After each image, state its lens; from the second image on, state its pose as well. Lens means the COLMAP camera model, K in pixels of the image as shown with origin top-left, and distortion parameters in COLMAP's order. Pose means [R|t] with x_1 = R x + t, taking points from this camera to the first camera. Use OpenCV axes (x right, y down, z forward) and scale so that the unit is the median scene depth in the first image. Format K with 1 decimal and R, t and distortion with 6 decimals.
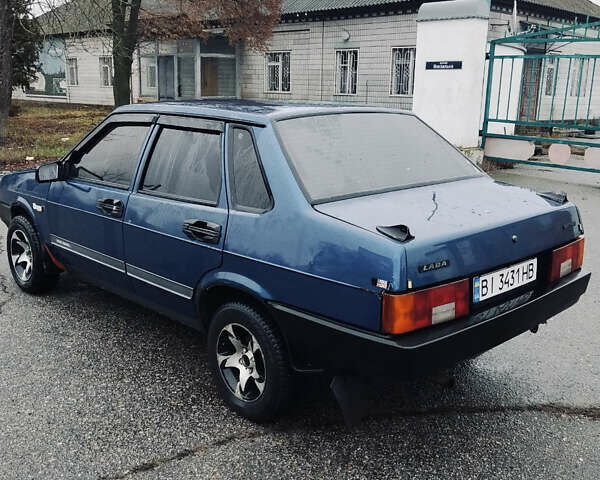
lens RADIAL K [[659.2, 0, 300.0], [0, 659.2, 240.0], [0, 0, 1]] dist [0.071056, 0.001516]
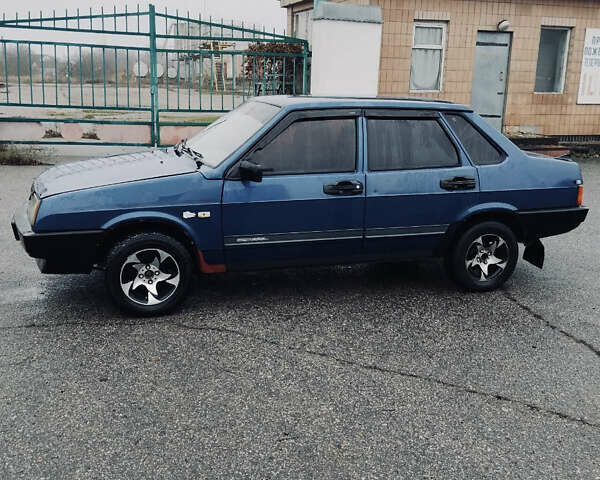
lens RADIAL K [[659.2, 0, 300.0], [0, 659.2, 240.0], [0, 0, 1]] dist [0.071056, 0.001516]
pose [[0.421800, -0.212927, 0.881332, -1.702947], [0.181310, 0.972209, 0.148108, -0.182264], [-0.888376, 0.097323, 0.448684, 0.667647]]
